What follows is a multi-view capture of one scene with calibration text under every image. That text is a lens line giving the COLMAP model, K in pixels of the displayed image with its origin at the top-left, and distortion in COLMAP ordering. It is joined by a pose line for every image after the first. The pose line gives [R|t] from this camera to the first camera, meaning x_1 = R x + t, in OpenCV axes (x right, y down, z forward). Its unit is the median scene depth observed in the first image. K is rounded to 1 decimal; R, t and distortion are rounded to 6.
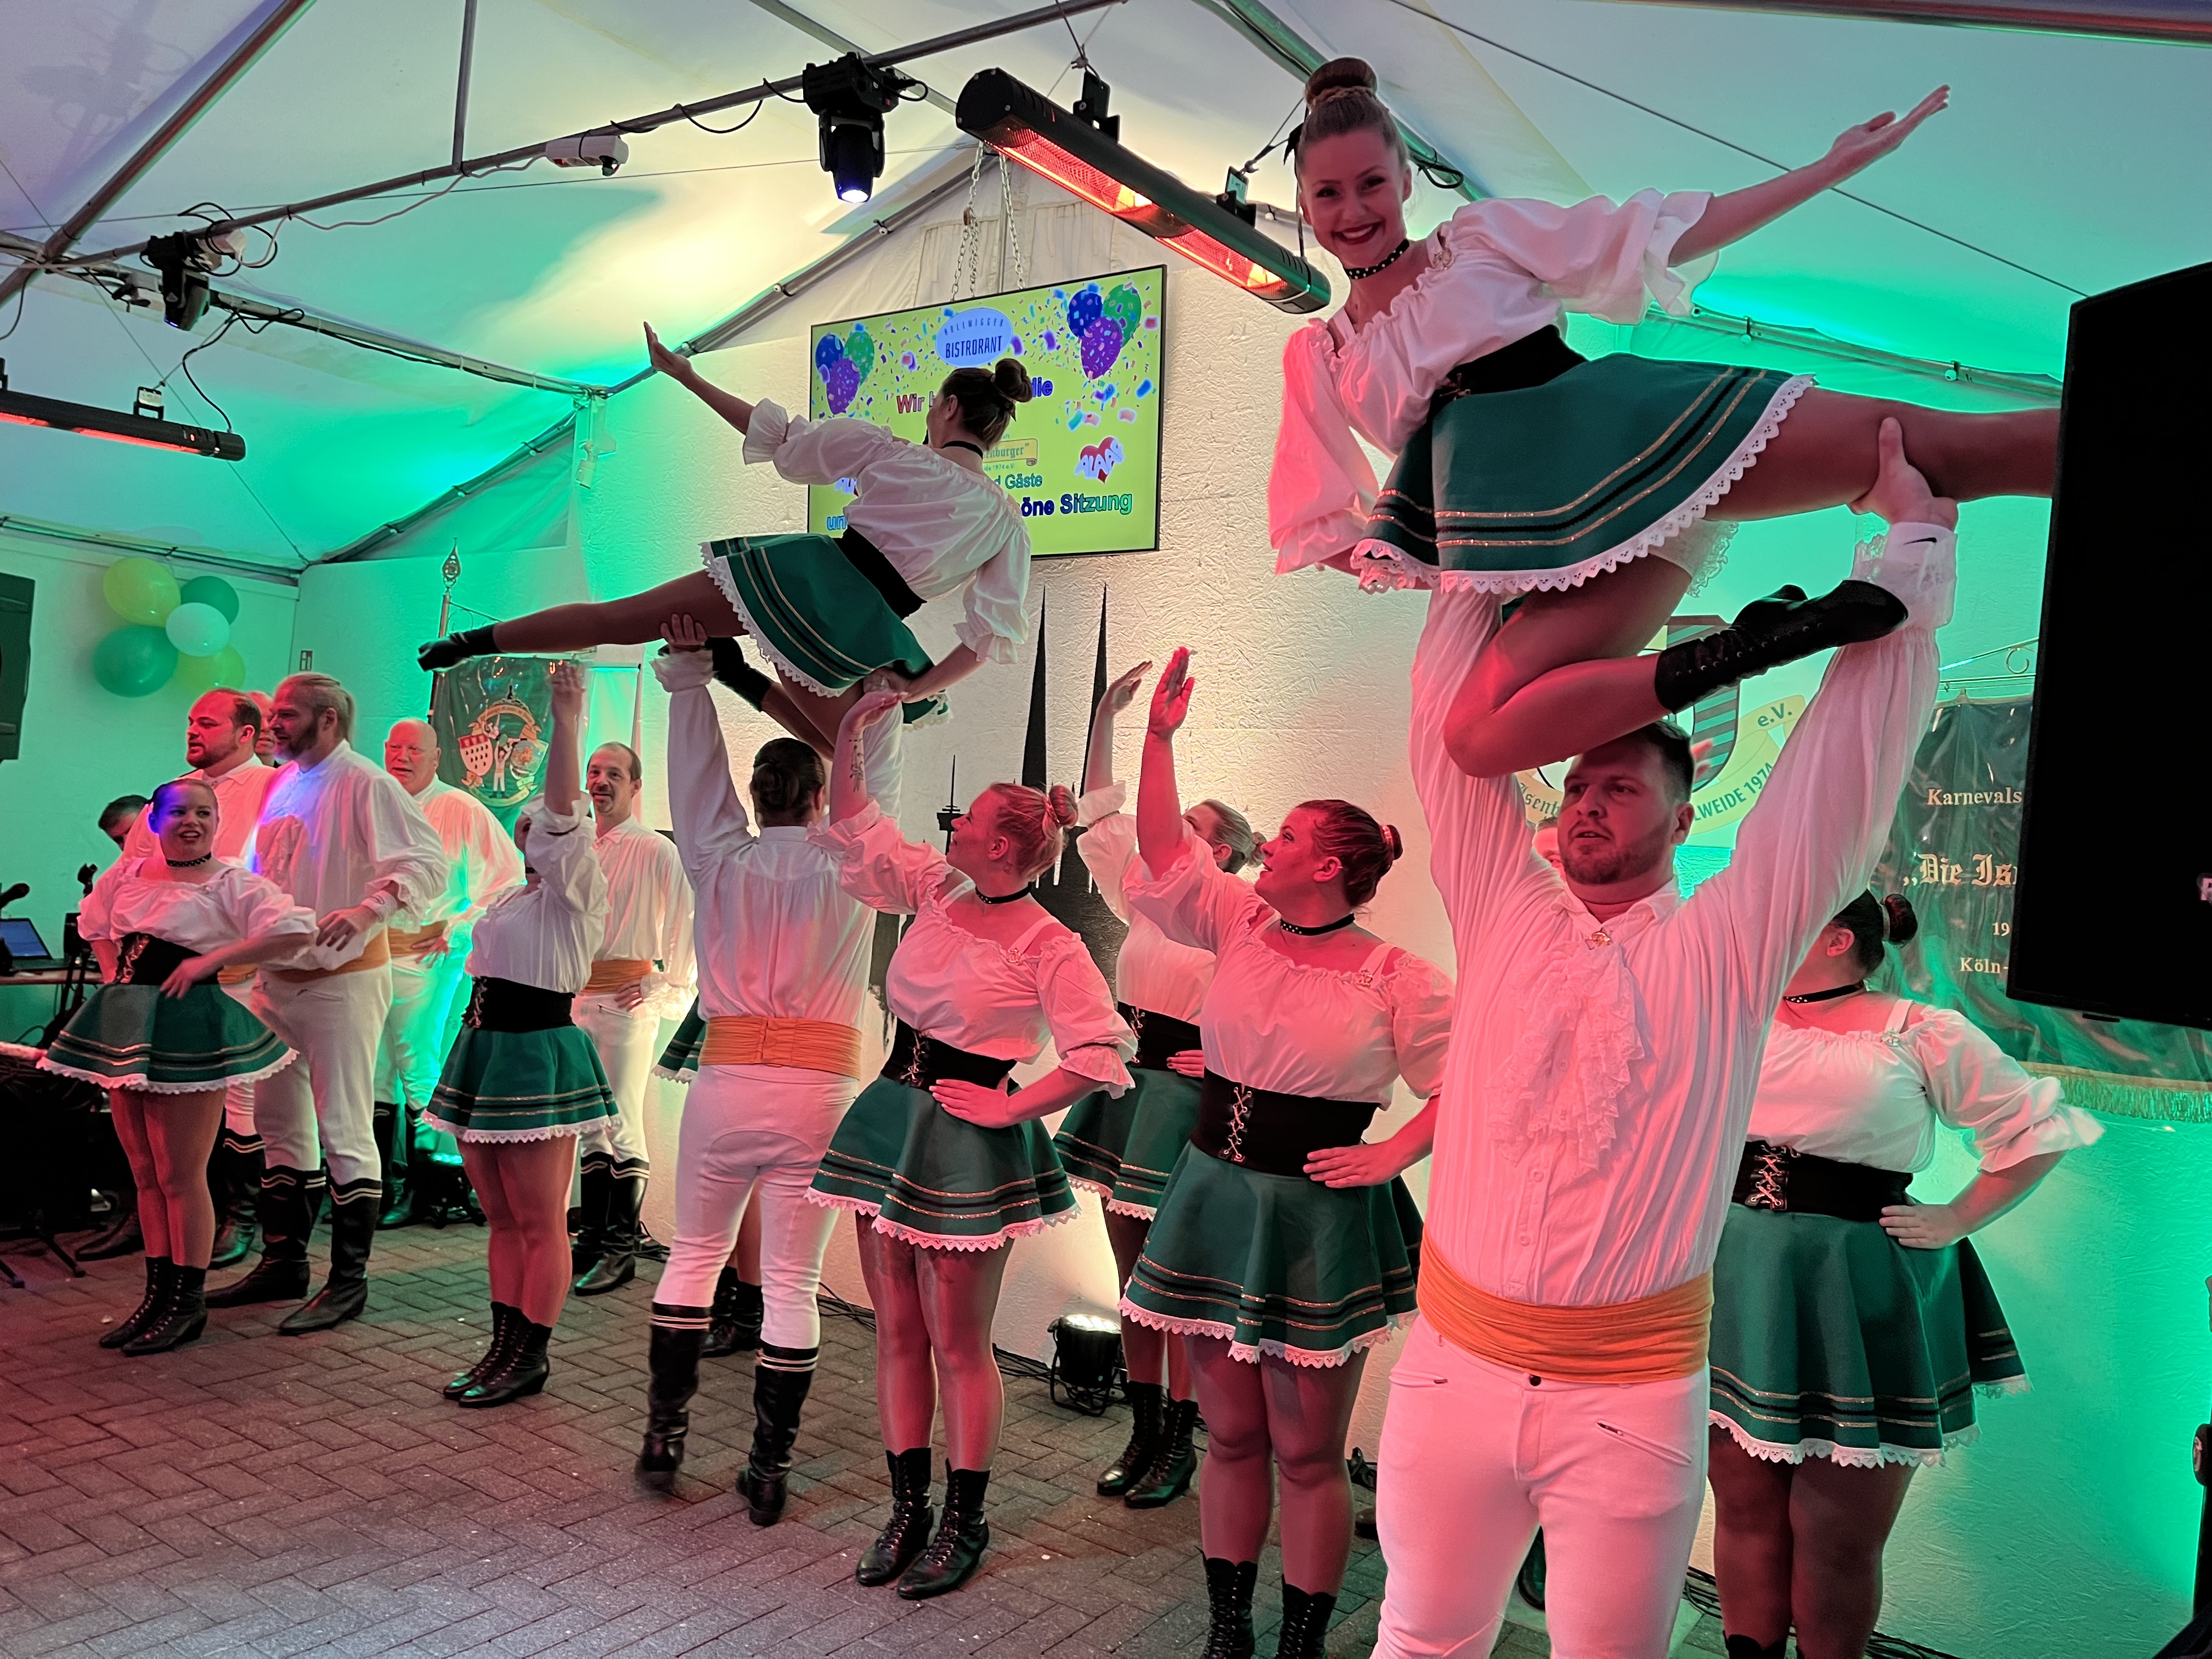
lens RADIAL K [[1658.4, 0, 1123.0], [0, 1658.4, 829.5], [0, 0, 1]] dist [0.060435, -0.064320]
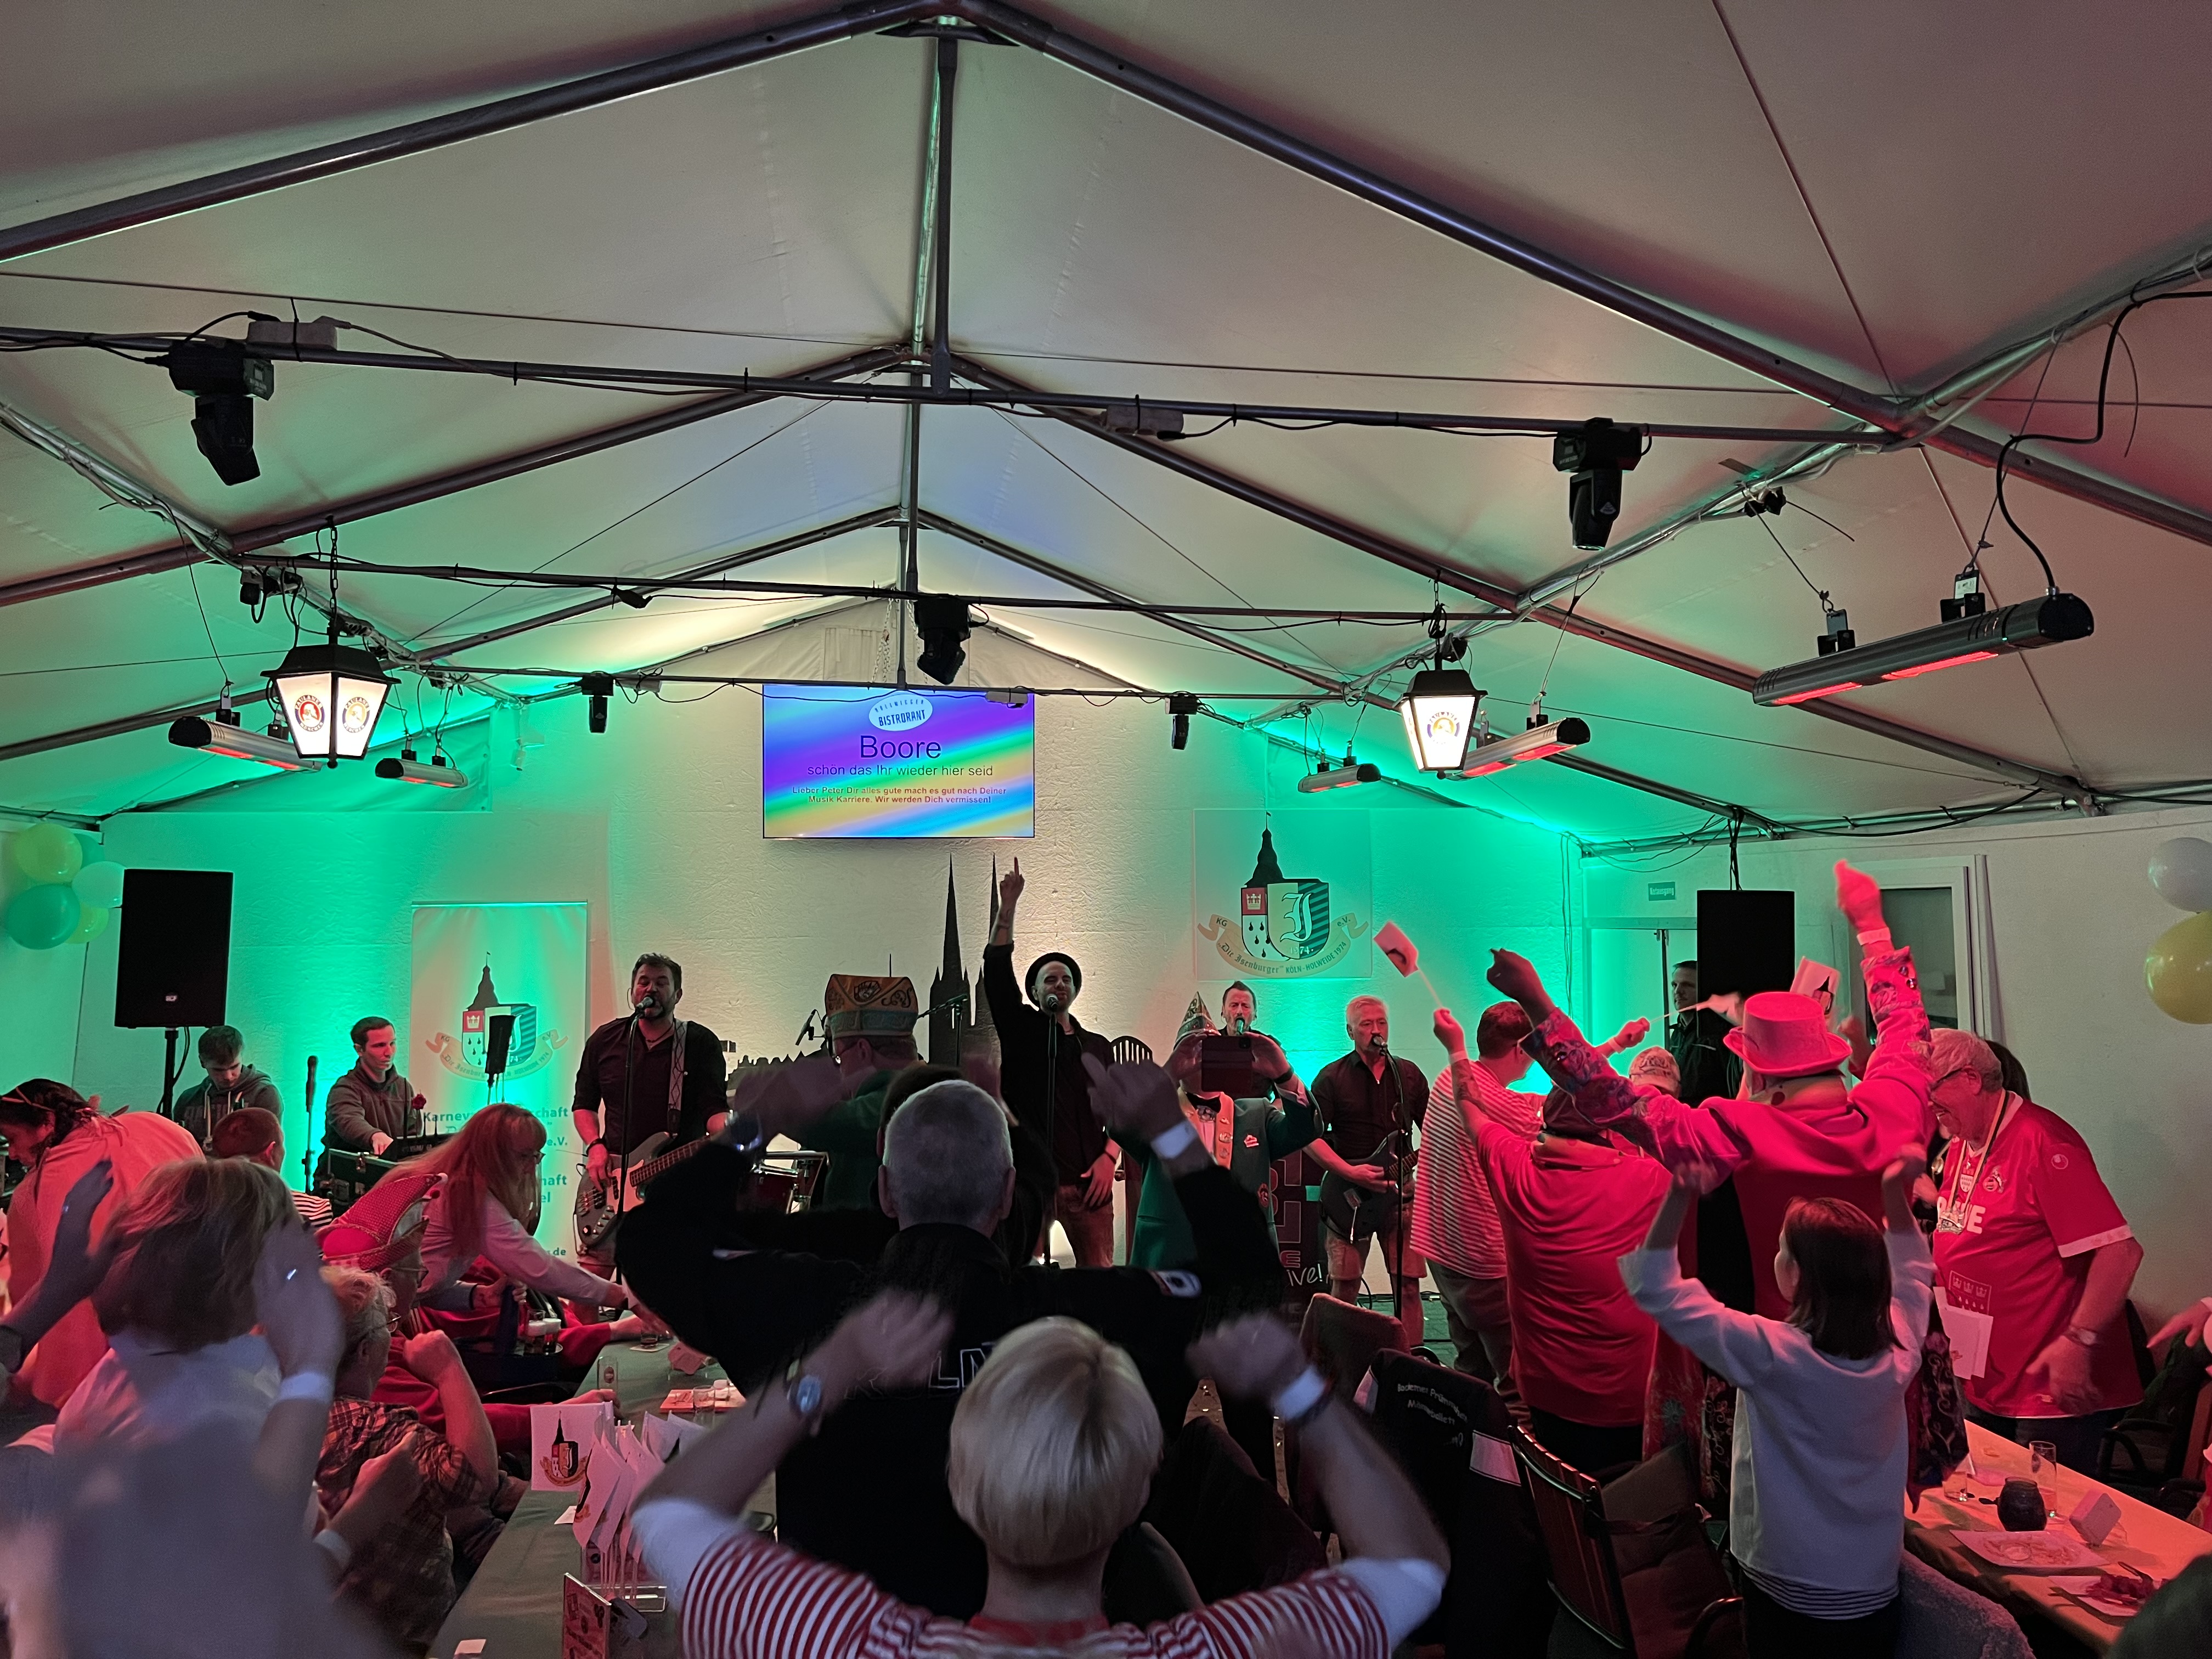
lens RADIAL K [[1635.1, 0, 1125.0], [0, 1635.1, 823.8], [0, 0, 1]] dist [0.130431, -0.197918]
pose [[0.731871, -0.031201, 0.680728, -1.140443], [0.050852, 0.998667, -0.008899, -0.161679], [-0.679543, 0.041130, 0.732482, -0.404801]]
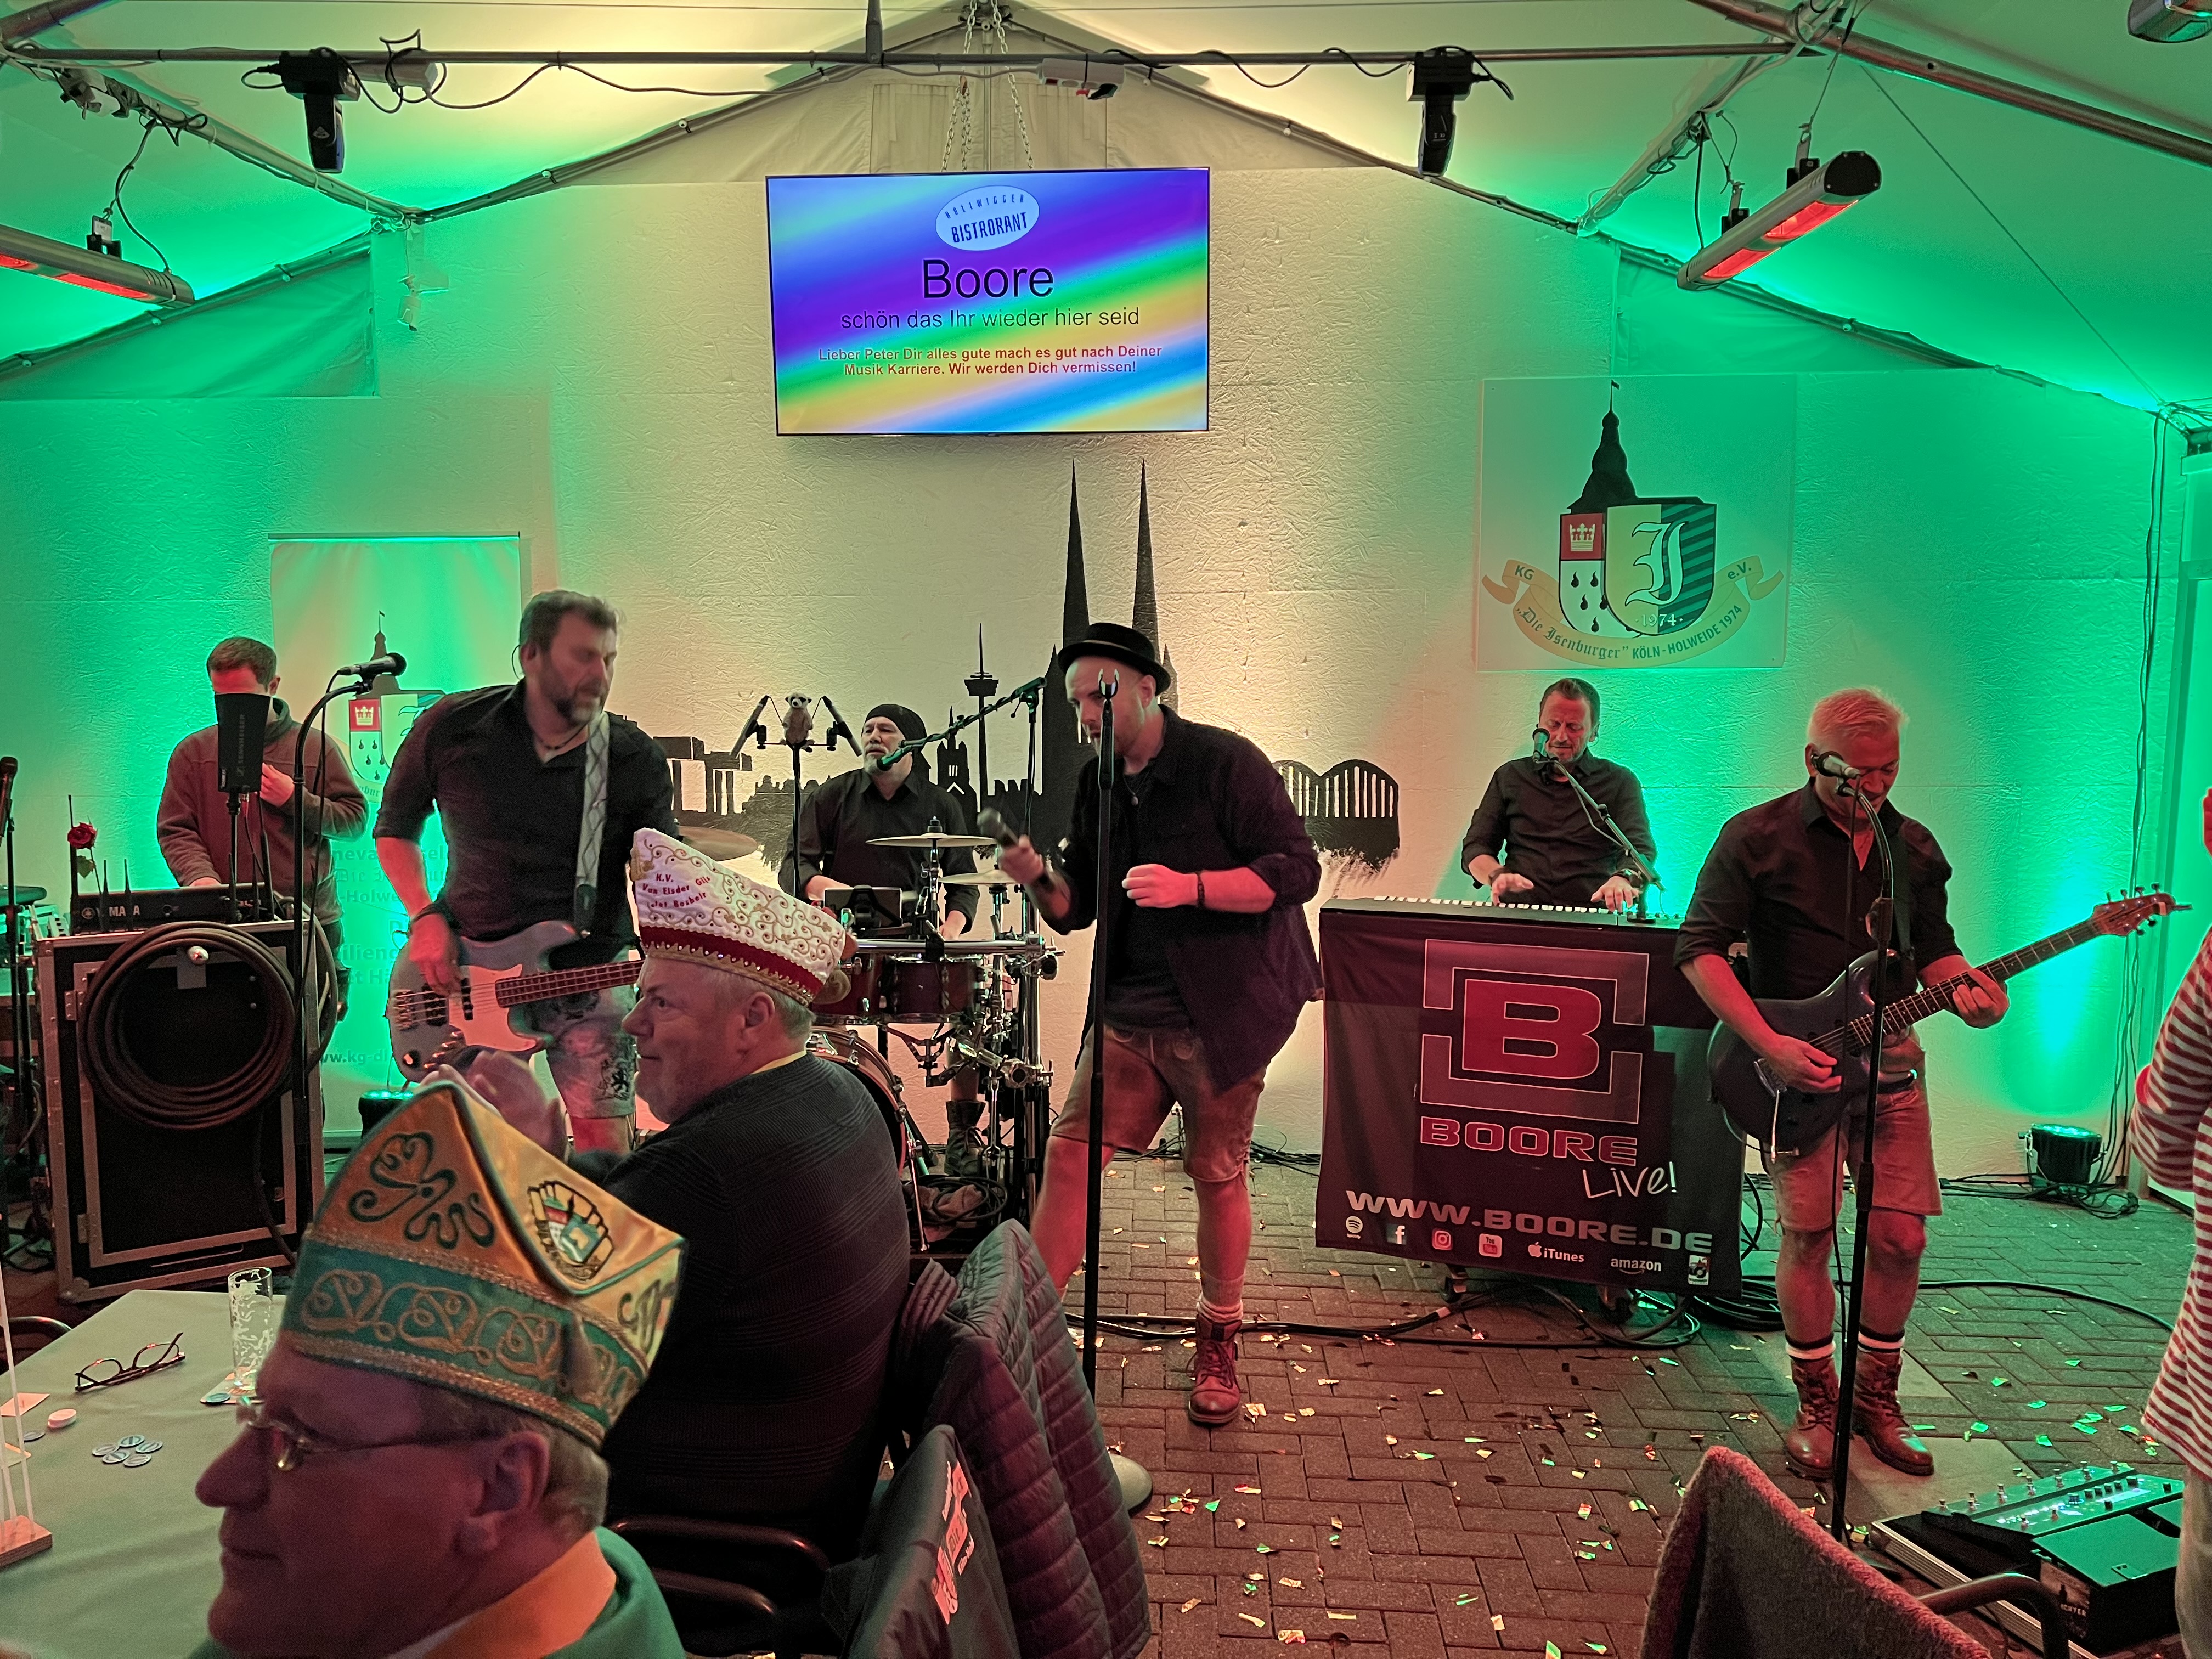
lens RADIAL K [[1658.4, 0, 1123.0], [0, 1658.4, 829.5], [0, 0, 1]] dist [0.060435, -0.064320]
pose [[0.849414, -0.122783, 0.513245, -0.634756], [0.055982, 0.988034, 0.143717, -0.067316], [-0.524750, -0.093343, 0.846124, 0.053877]]
